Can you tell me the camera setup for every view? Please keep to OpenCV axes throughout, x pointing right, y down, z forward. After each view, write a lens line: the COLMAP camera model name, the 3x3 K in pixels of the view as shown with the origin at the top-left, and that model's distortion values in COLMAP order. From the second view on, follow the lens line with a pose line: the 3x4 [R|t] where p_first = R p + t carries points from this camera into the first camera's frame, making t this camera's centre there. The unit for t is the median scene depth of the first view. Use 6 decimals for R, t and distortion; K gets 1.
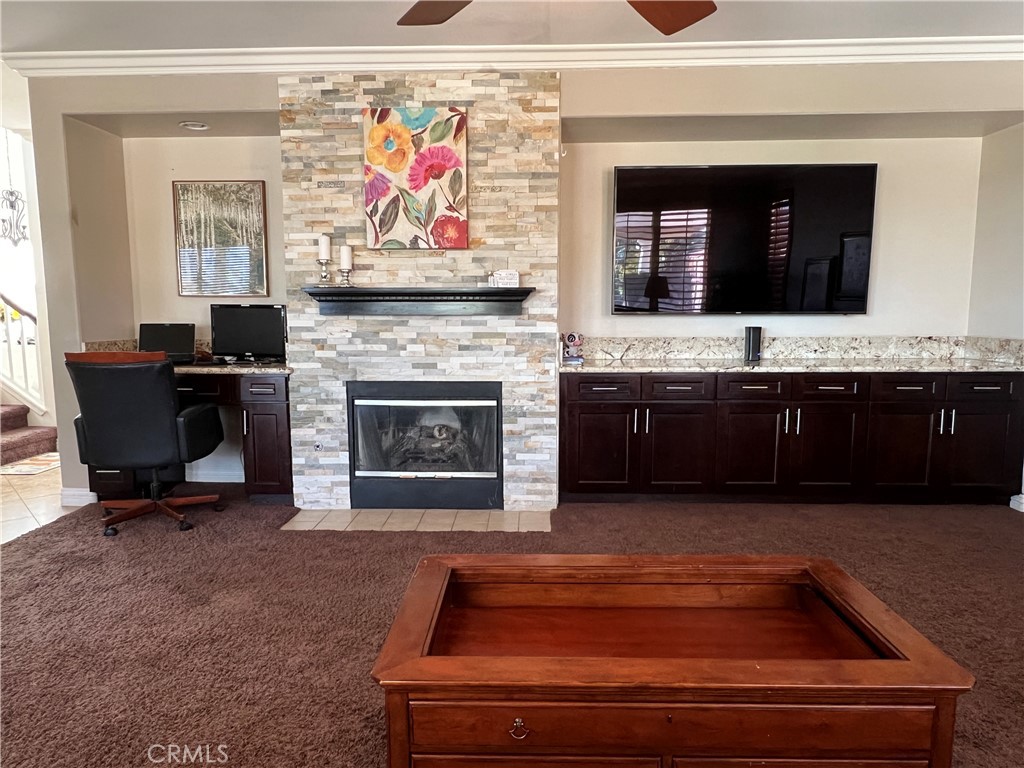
lens RADIAL K [[682.0, 0, 512.0], [0, 682.0, 384.0], [0, 0, 1]] dist [-0.009887, 0.001039]
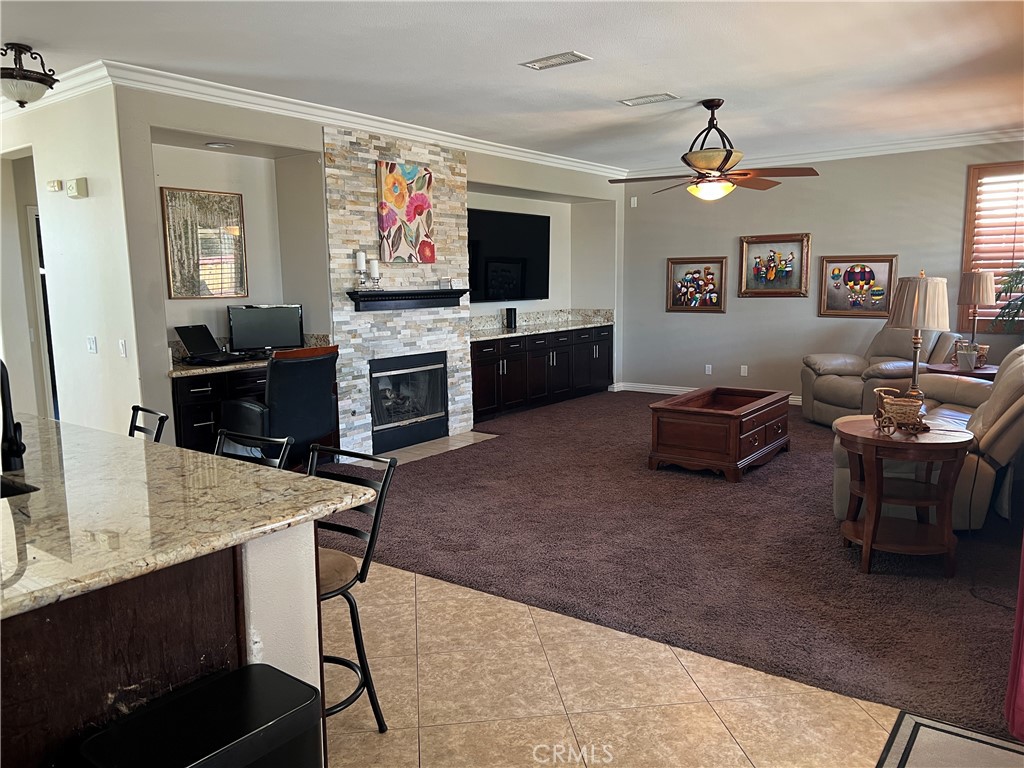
lens RADIAL K [[771.1, 0, 512.0], [0, 771.1, 384.0], [0, 0, 1]] dist [0.007801, -0.001675]
pose [[0.570957, -0.117355, 0.812549, -1.336278], [0.099636, 0.992320, 0.073307, -0.041229], [-0.814911, 0.039104, 0.578265, -0.103843]]
